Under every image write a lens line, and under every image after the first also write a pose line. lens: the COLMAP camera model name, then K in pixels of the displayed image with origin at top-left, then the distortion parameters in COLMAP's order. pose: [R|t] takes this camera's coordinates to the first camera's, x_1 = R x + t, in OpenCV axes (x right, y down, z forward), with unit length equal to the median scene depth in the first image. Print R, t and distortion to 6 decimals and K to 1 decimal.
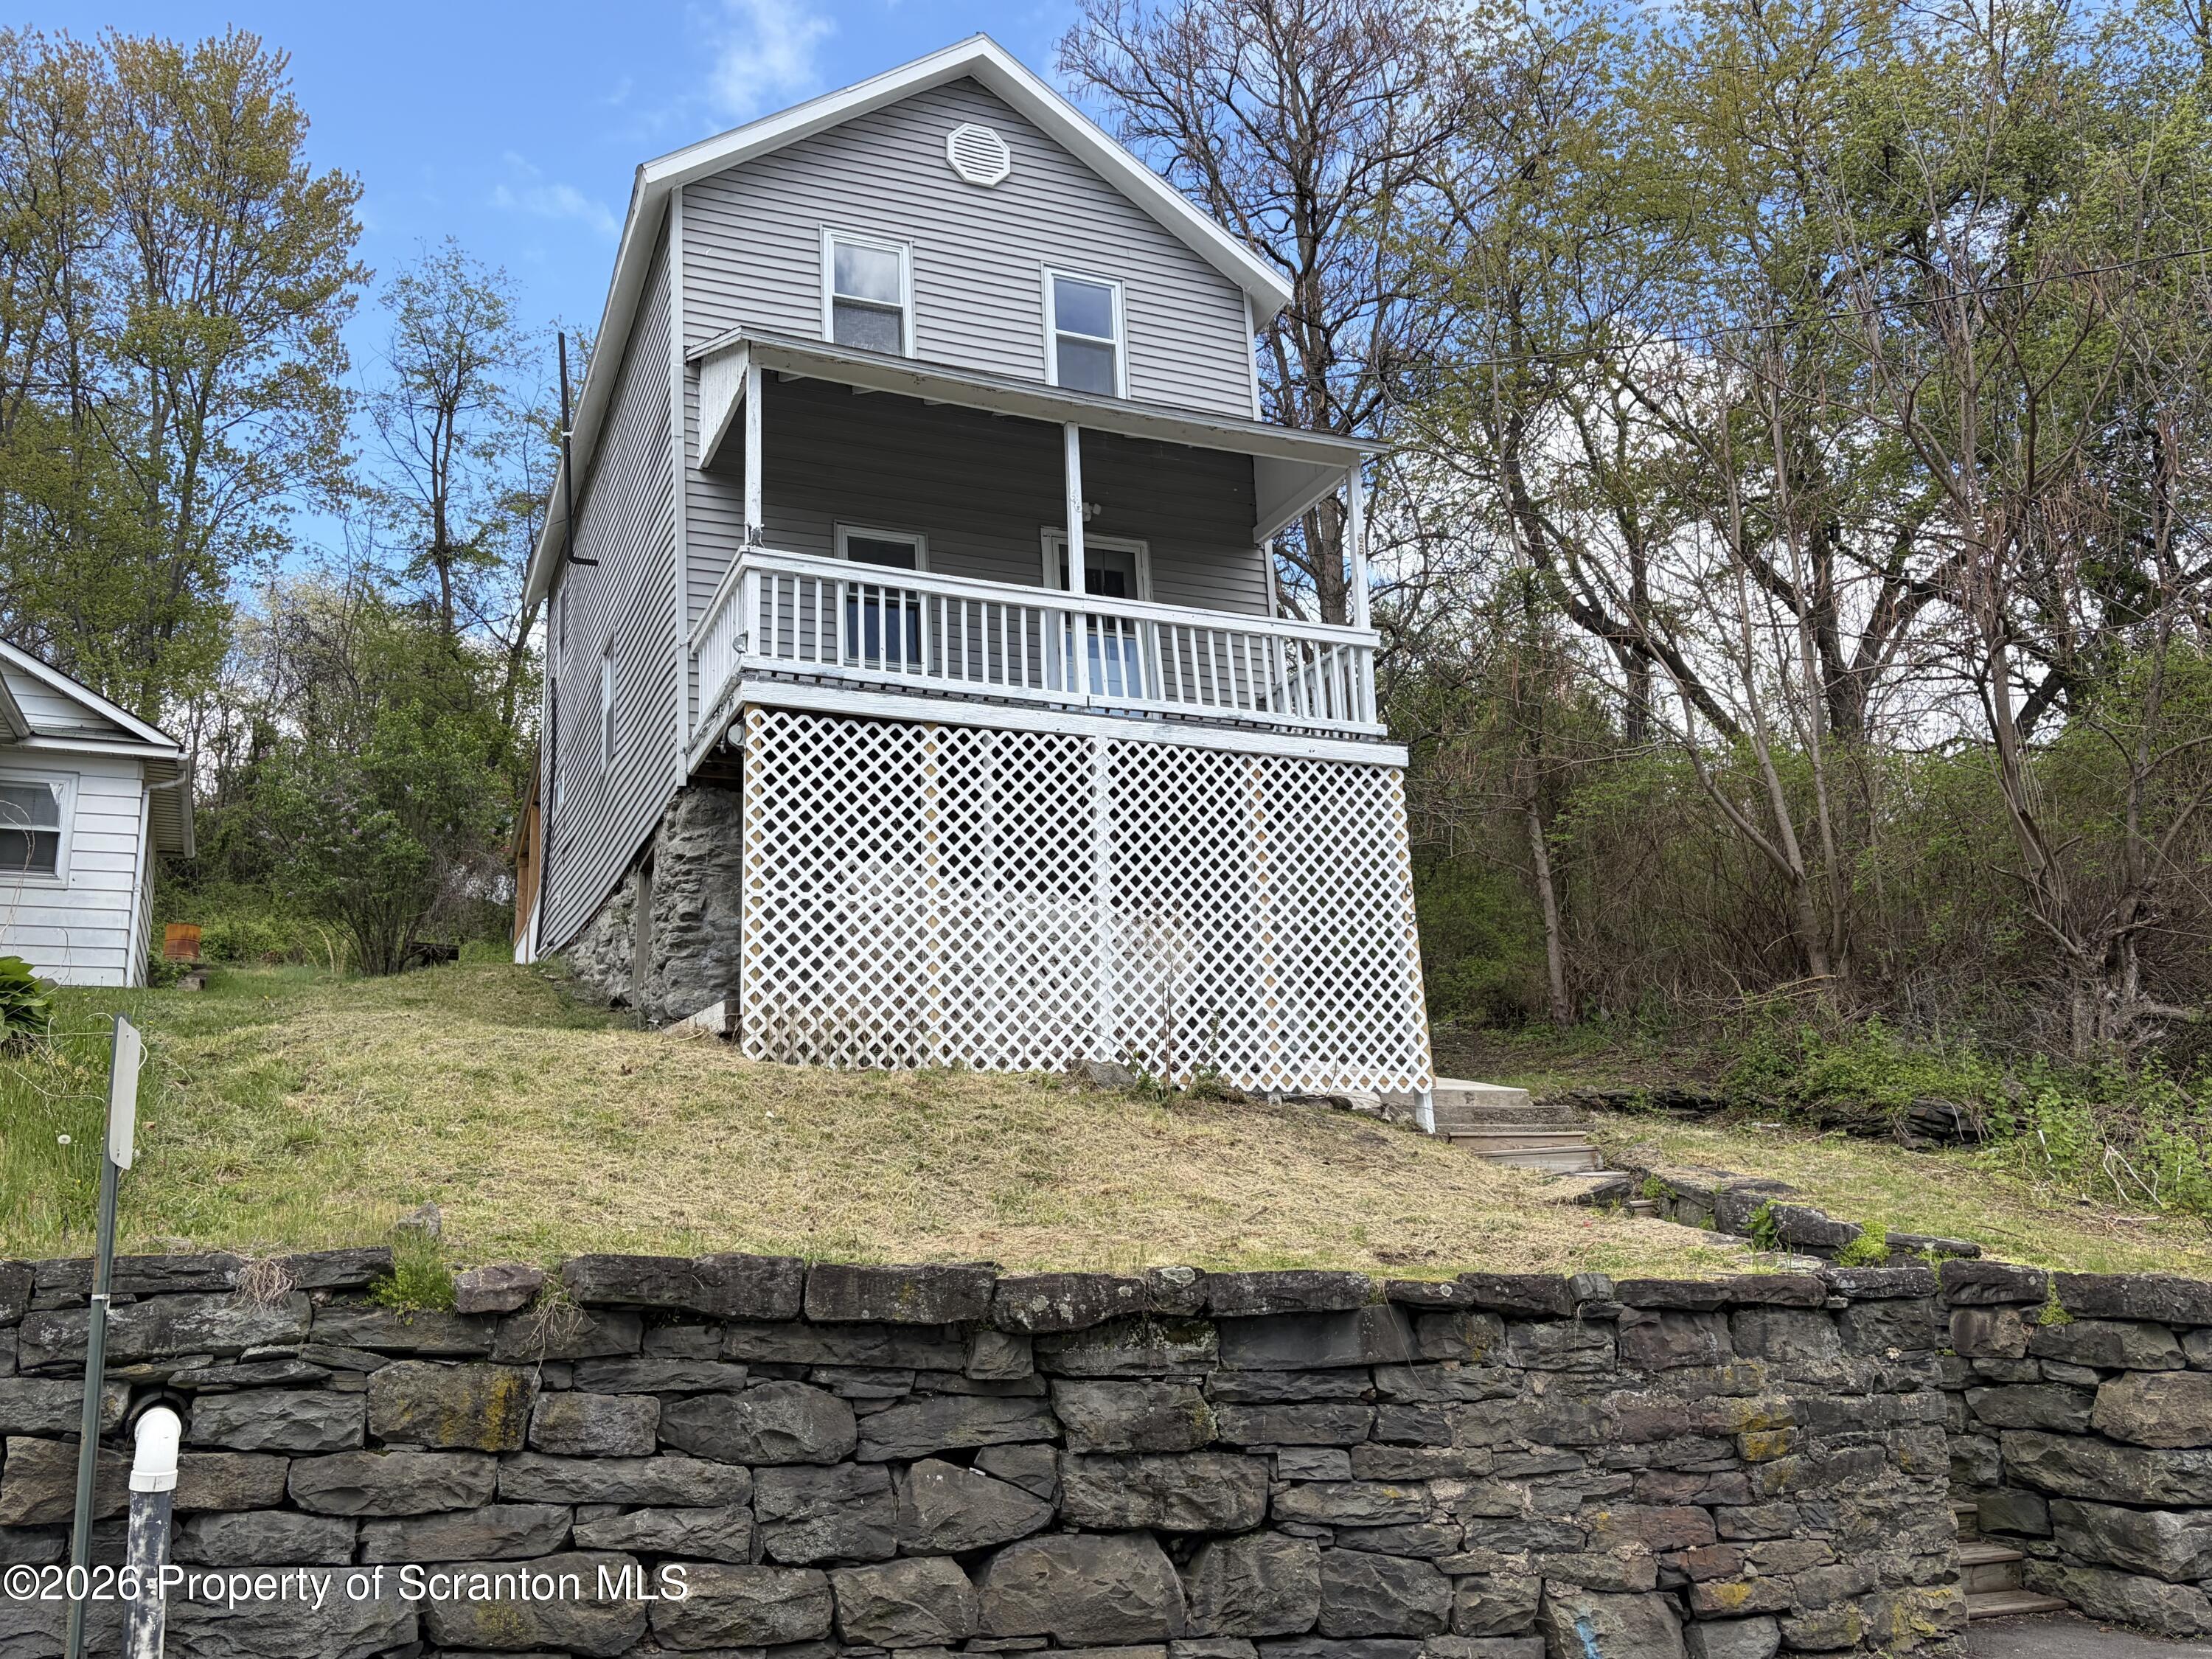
lens RADIAL K [[1855.6, 0, 1101.2], [0, 1855.6, 821.9], [0, 0, 1]] dist [0.027764, -0.022956]
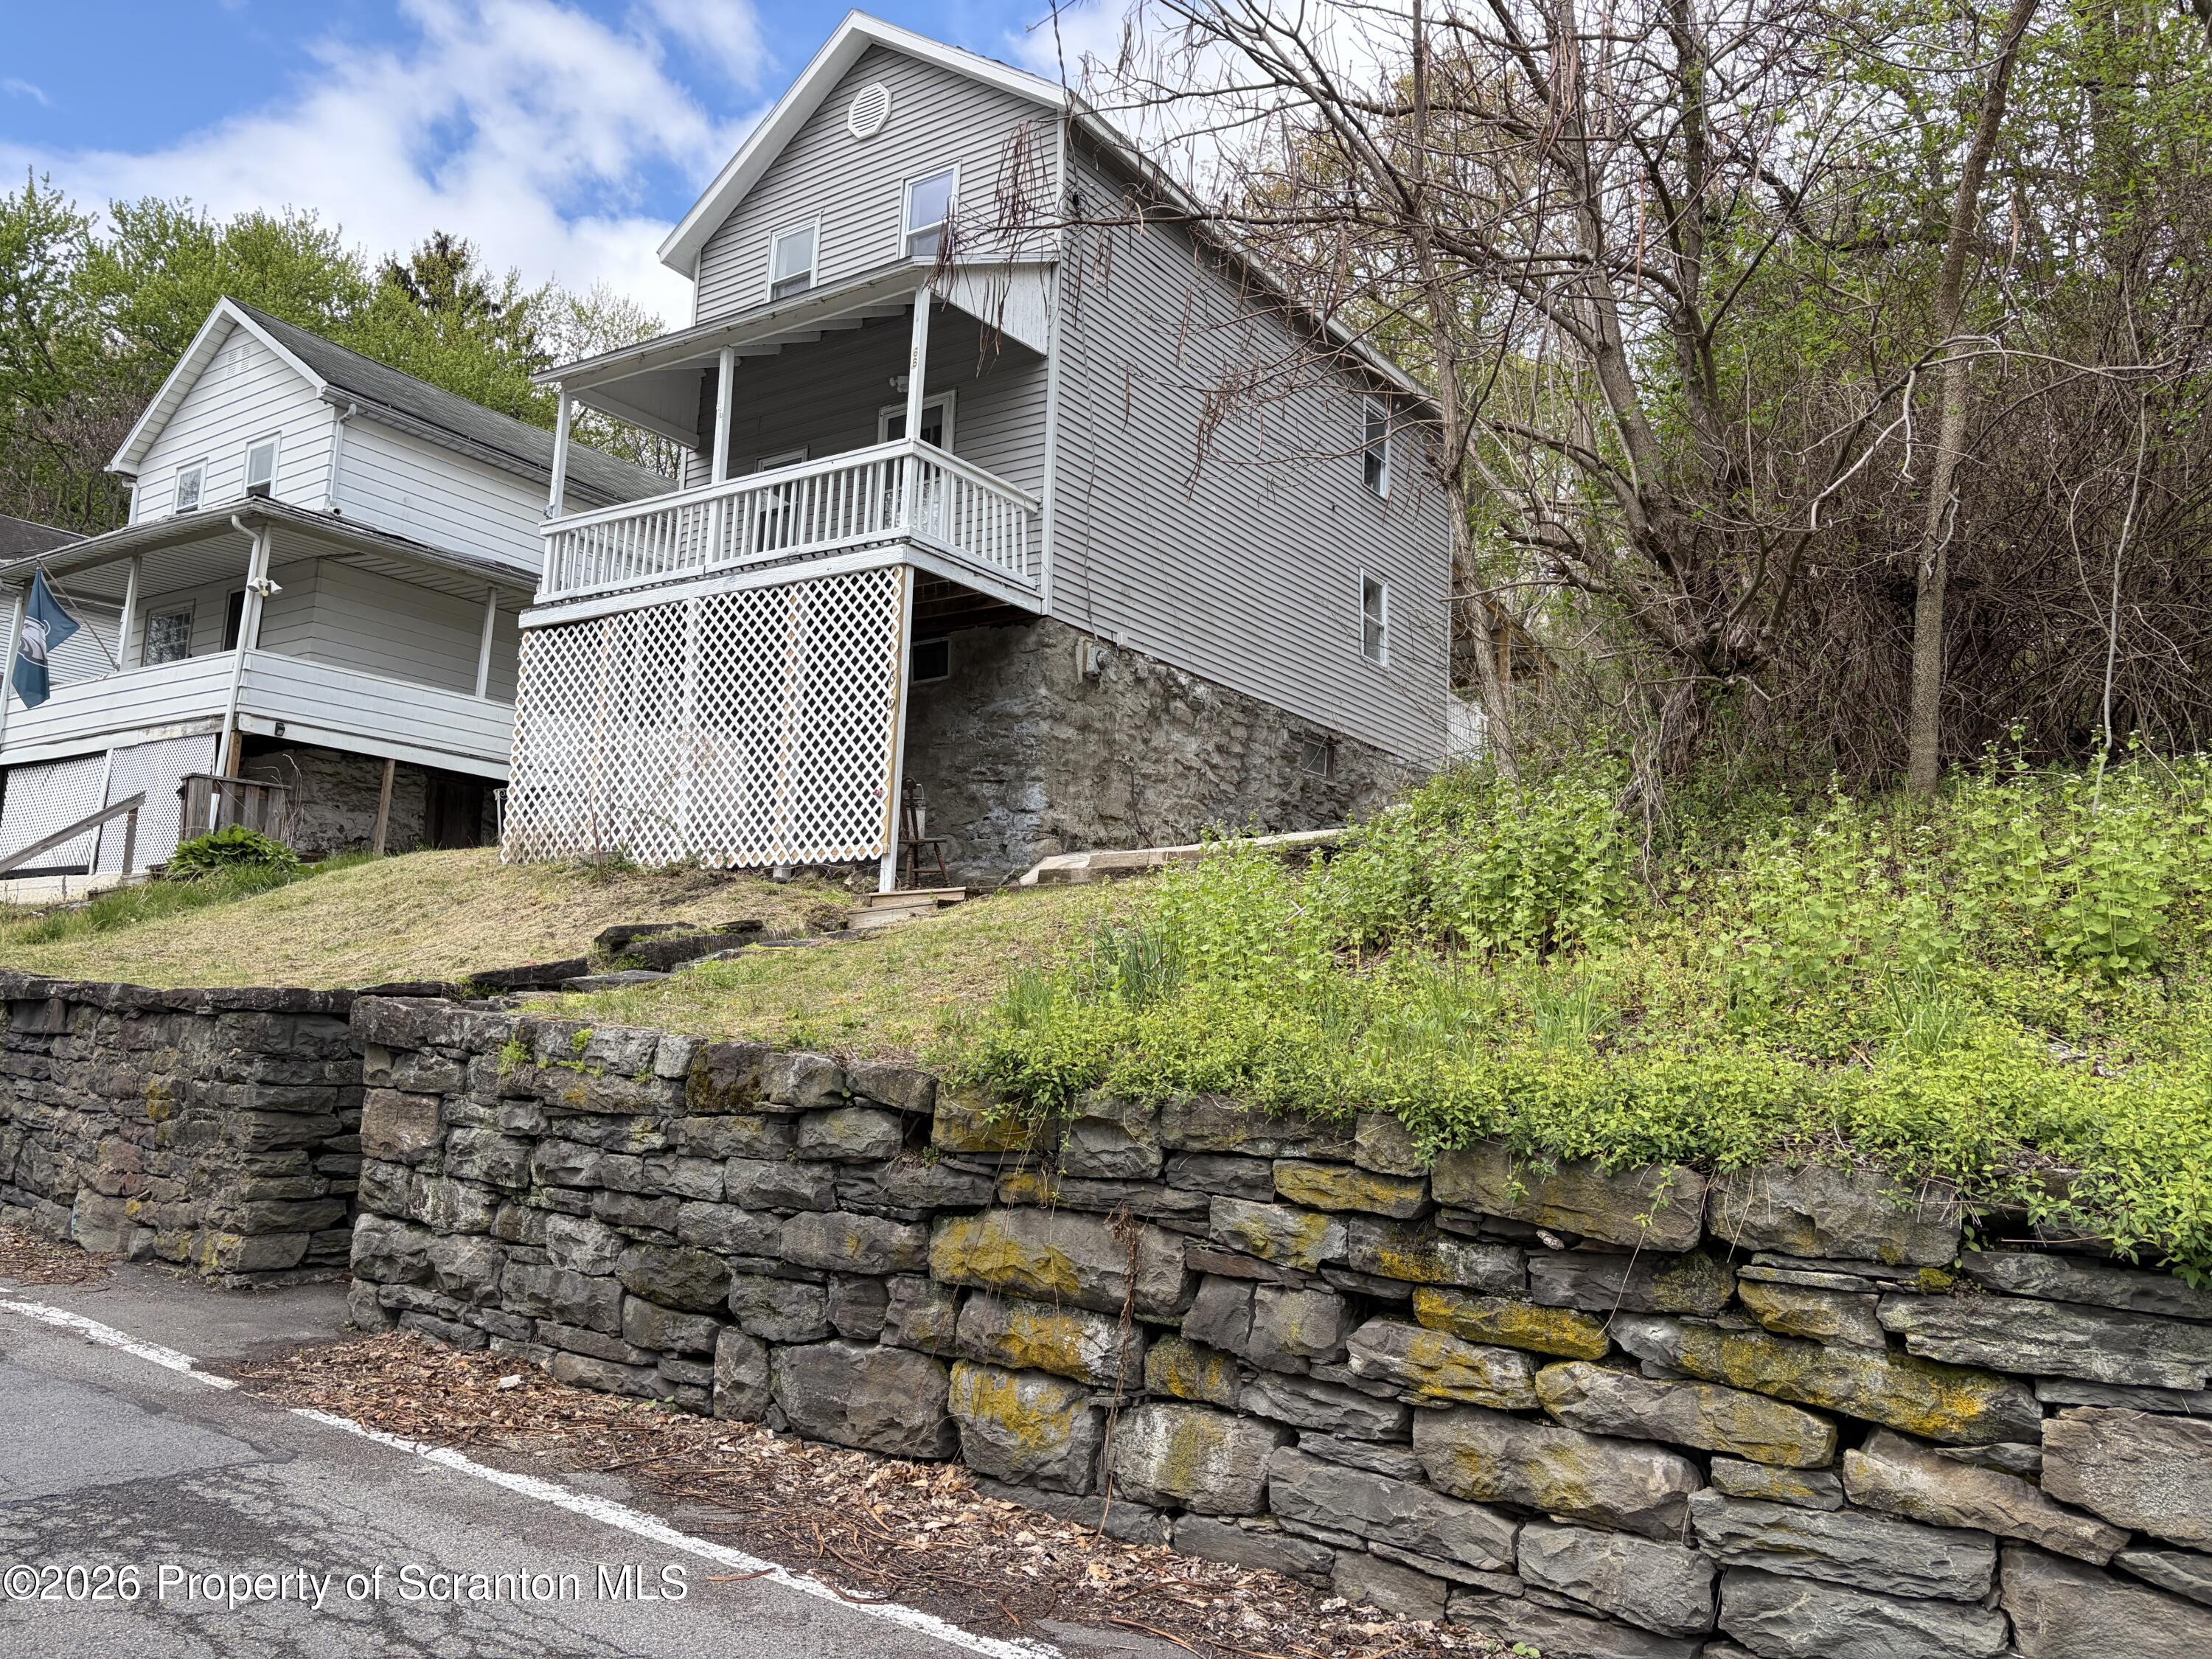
lens RADIAL K [[1667.8, 0, 1129.4], [0, 1667.8, 876.0], [0, 0, 1]] dist [0.019806, -0.009073]
pose [[0.538355, -0.046342, -0.841443, 1.720733], [0.148343, 0.988107, 0.040490, 0.216788], [0.829559, -0.146620, 0.538826, 0.929950]]
